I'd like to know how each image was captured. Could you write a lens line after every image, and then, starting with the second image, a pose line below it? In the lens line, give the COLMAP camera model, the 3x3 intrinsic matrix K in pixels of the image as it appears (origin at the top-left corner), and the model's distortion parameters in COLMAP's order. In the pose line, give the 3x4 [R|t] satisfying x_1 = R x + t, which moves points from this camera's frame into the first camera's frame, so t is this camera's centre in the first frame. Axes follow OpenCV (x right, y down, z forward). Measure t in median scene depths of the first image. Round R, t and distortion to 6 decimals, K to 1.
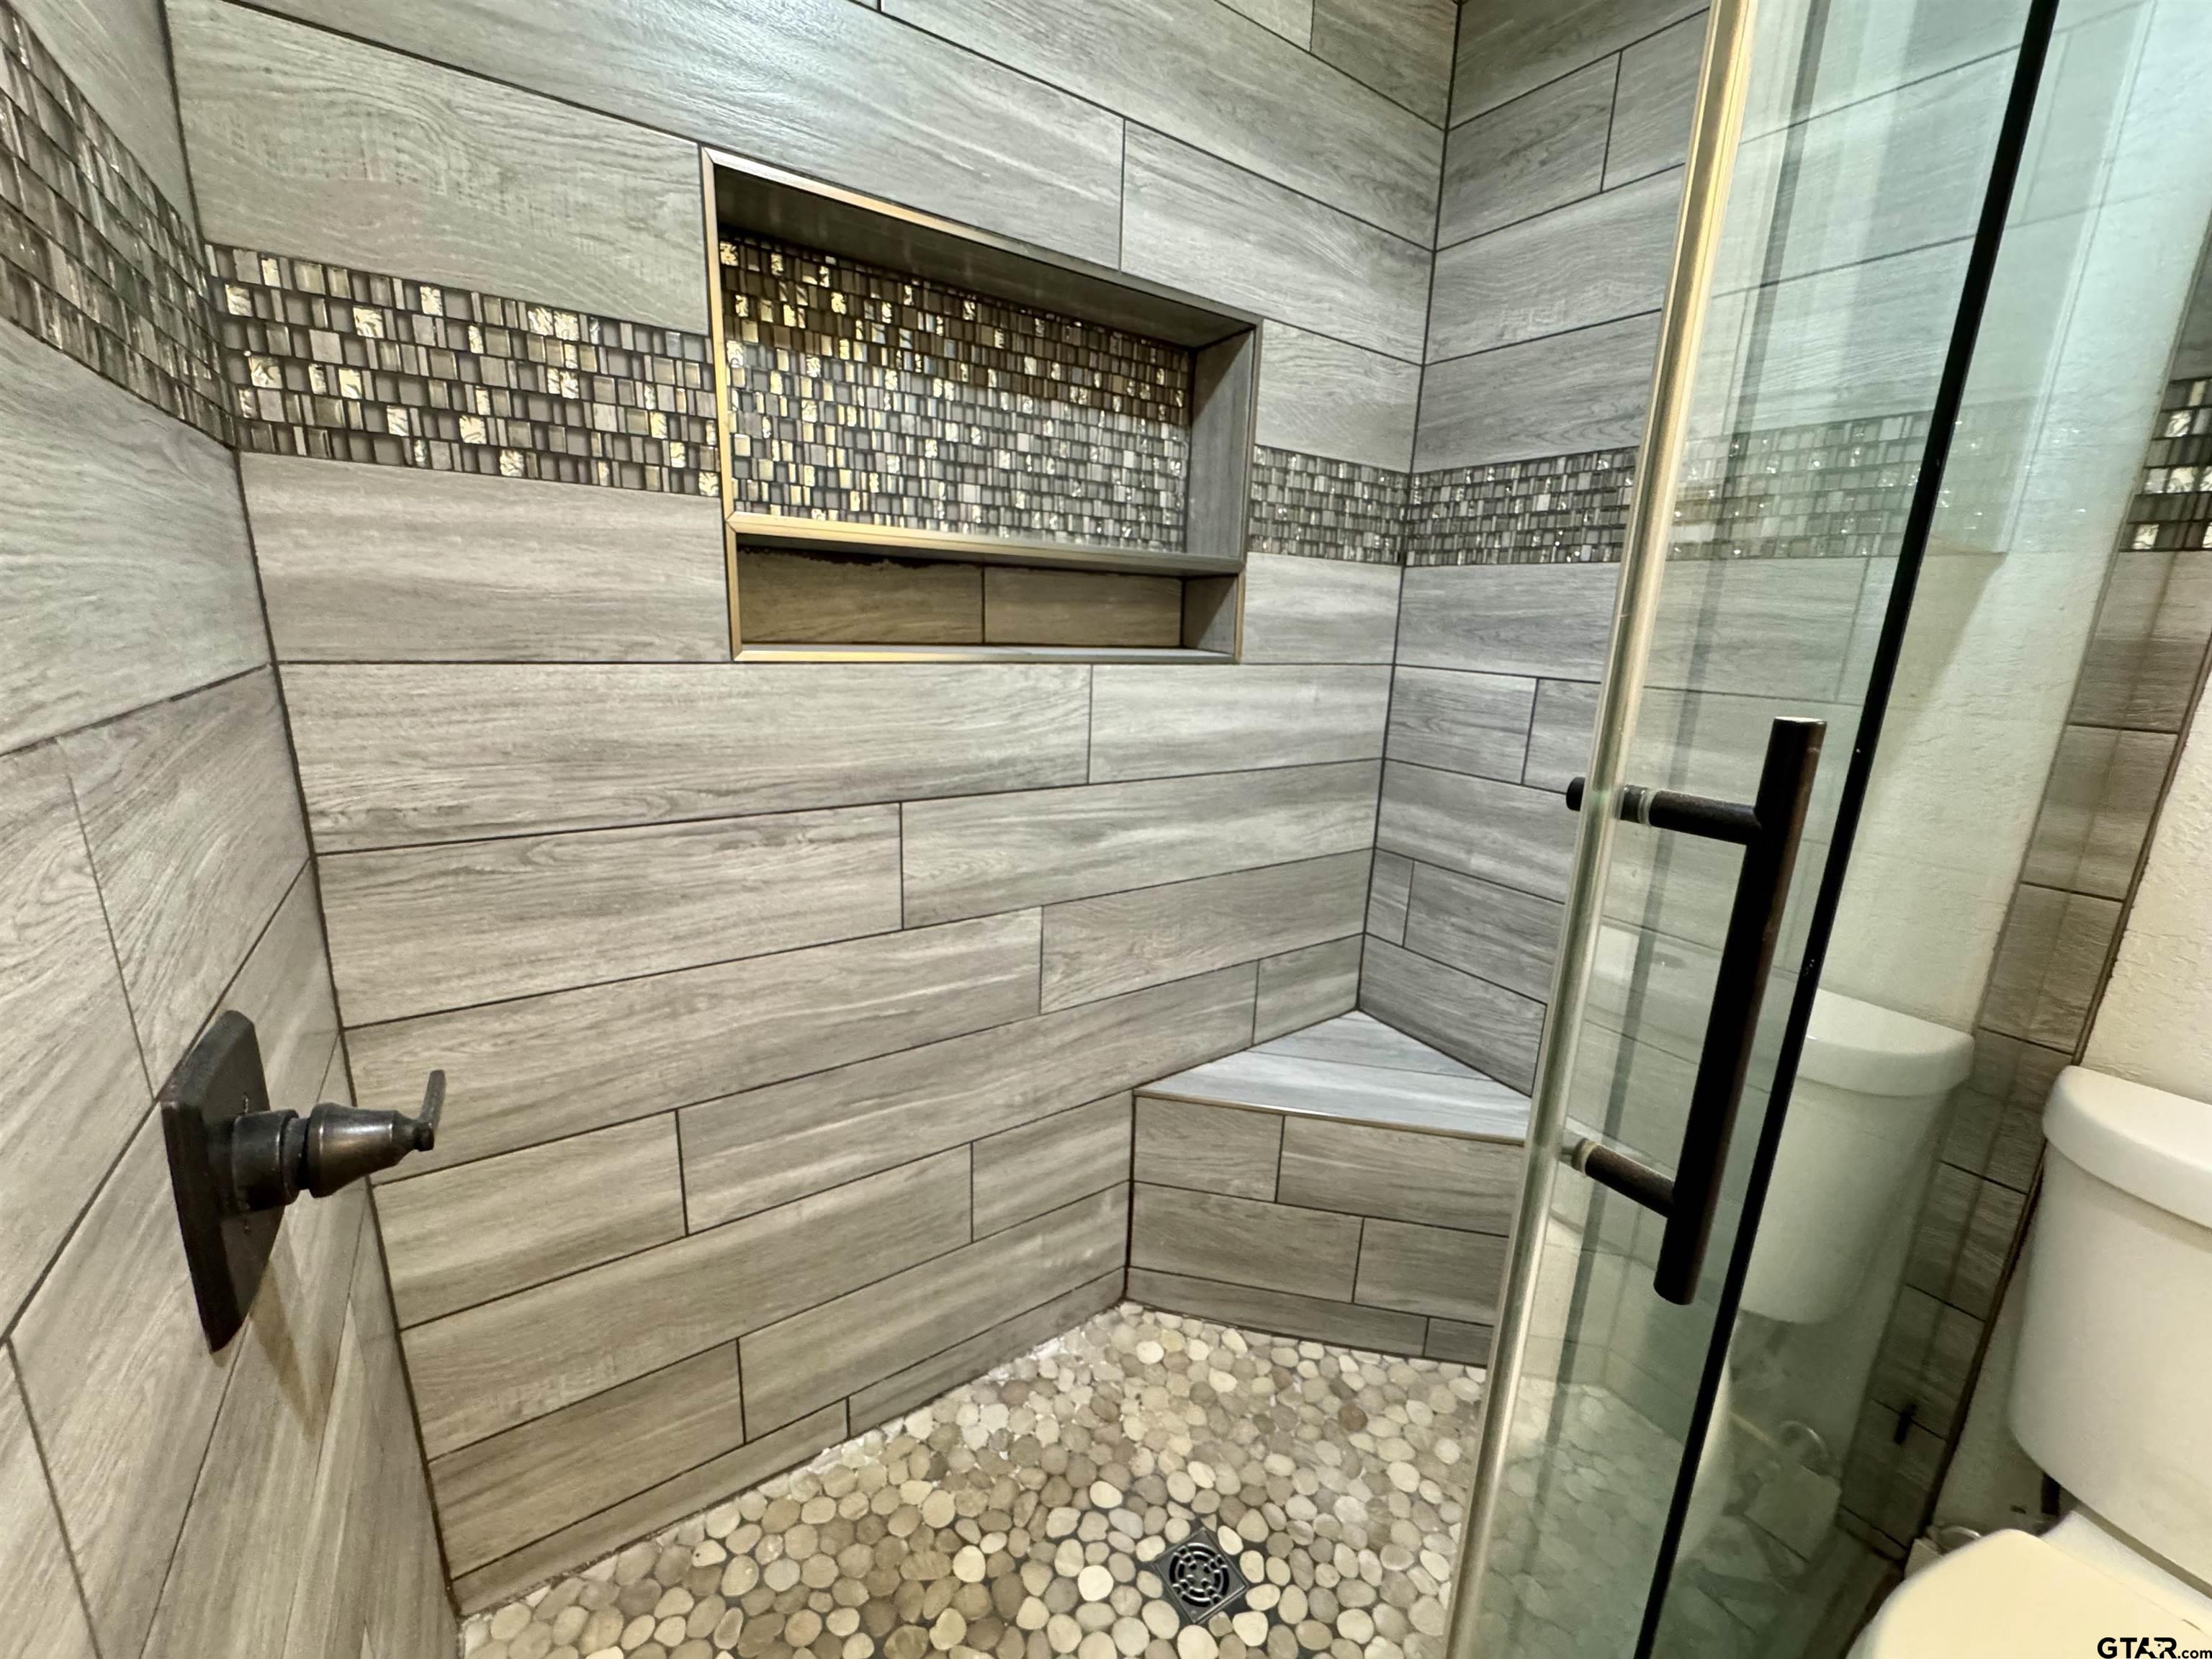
lens RADIAL K [[881.0, 0, 1098.4], [0, 881.0, 829.4], [0, 0, 1]] dist [0.000190, -0.000288]
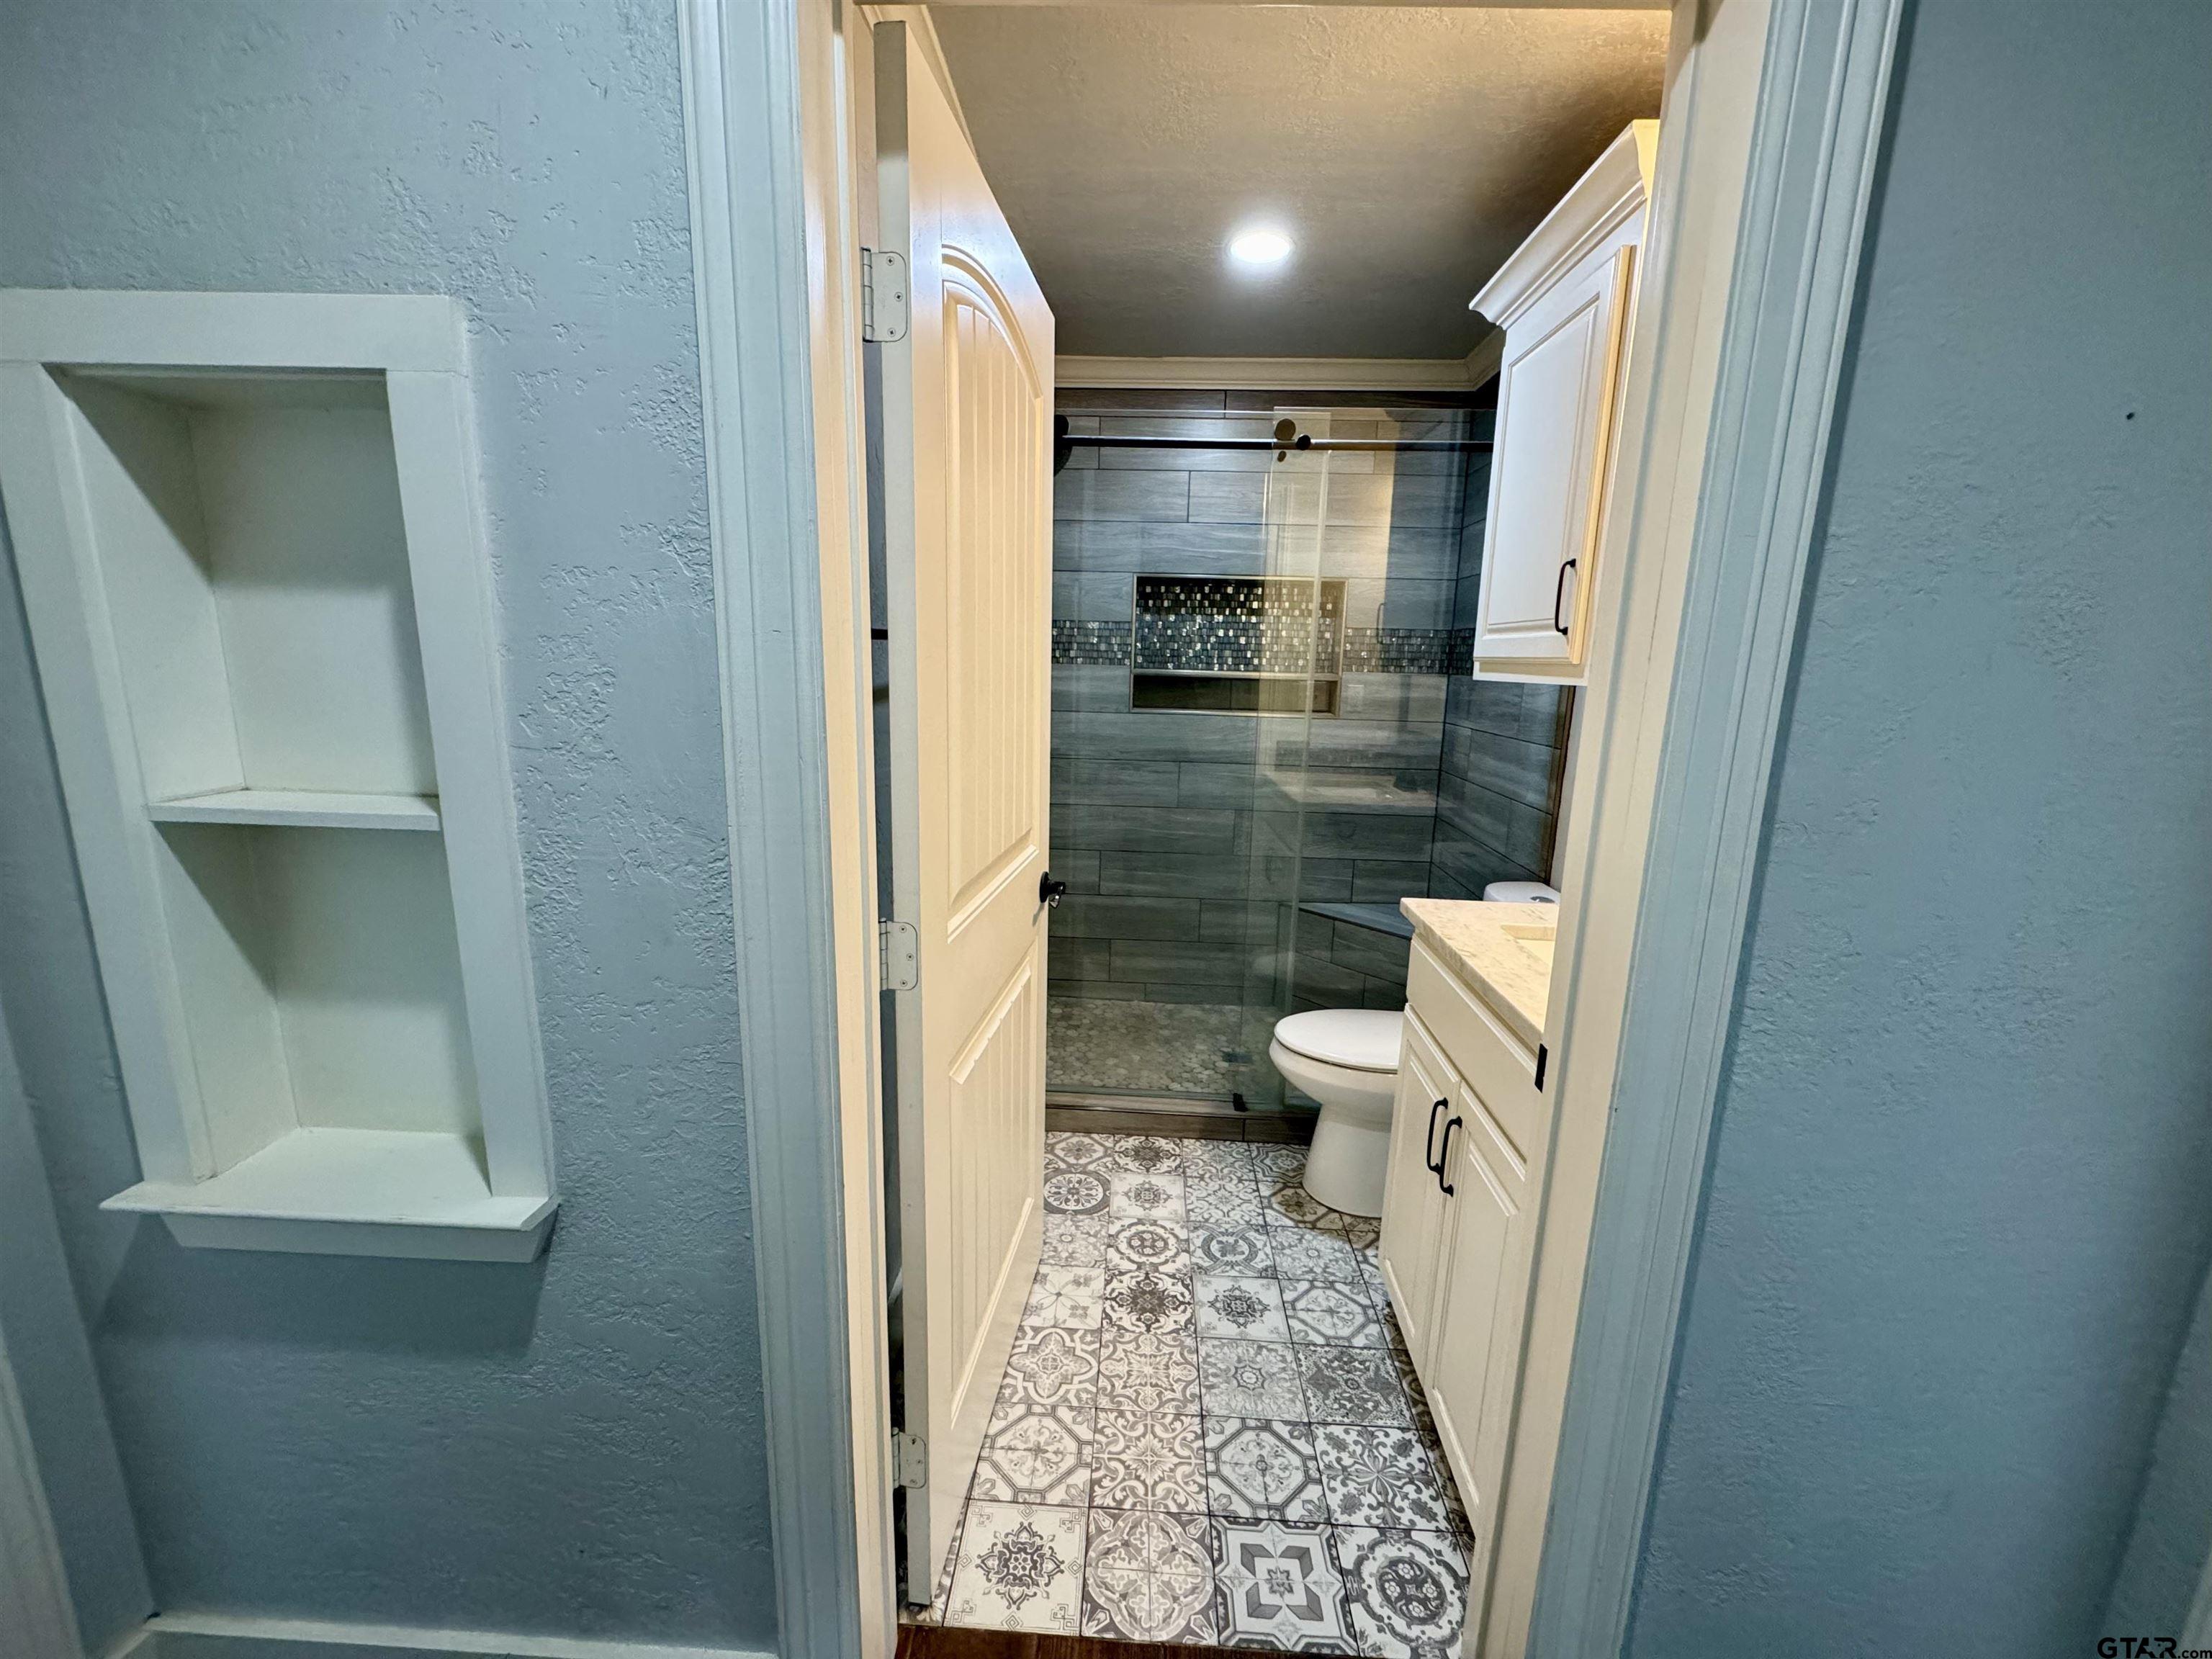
lens RADIAL K [[881.0, 0, 1098.4], [0, 881.0, 829.4], [0, 0, 1]] dist [0.000190, -0.000288]
pose [[0.790591, 0.096716, -0.604658, 1.335963], [-0.139331, 0.989959, -0.023830, 0.294574], [0.596282, 0.103087, 0.796129, -1.444933]]
